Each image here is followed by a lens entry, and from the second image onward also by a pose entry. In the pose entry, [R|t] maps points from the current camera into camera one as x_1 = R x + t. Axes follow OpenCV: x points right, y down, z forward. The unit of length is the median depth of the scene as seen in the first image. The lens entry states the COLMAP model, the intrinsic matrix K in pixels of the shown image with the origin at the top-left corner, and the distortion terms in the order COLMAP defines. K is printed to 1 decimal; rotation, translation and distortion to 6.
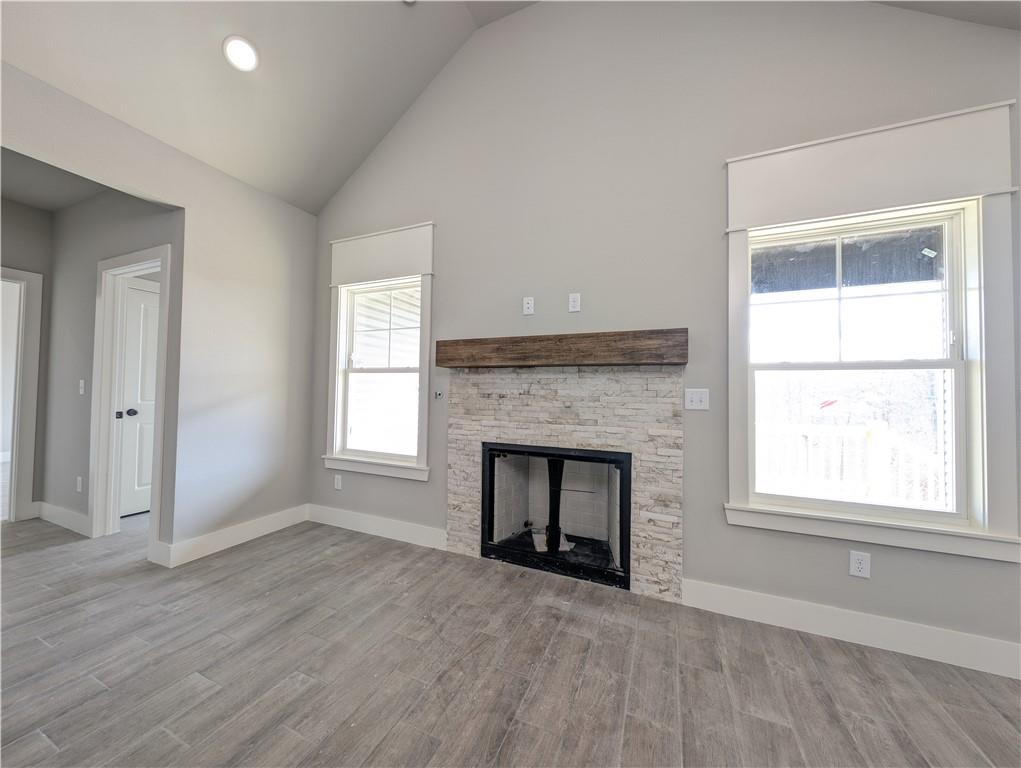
lens RADIAL K [[363.6, 0, 510.5], [0, 363.6, 384.0], [0, 0, 1]] dist [0.014866, -0.005054]
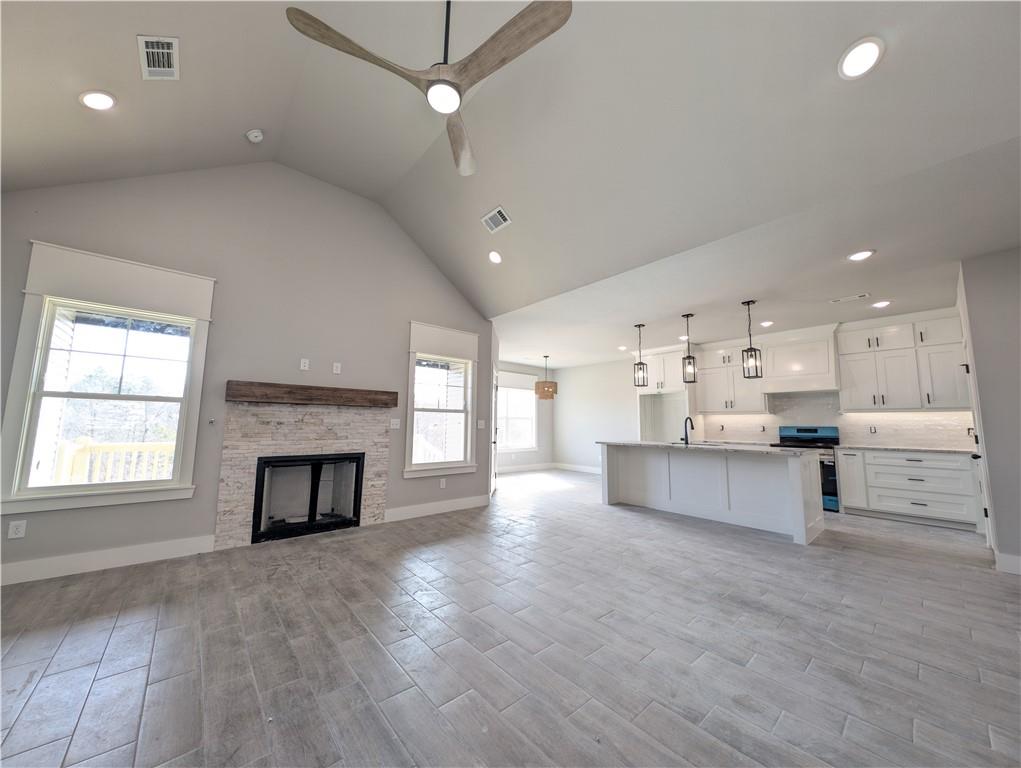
lens RADIAL K [[363.6, 0, 510.5], [0, 363.6, 384.0], [0, 0, 1]] dist [0.014866, -0.005054]
pose [[0.430626, 0.090241, 0.898008, -1.005401], [-0.027042, 0.995832, -0.087104, -0.021230], [-0.902125, 0.013226, 0.431272, -0.481872]]
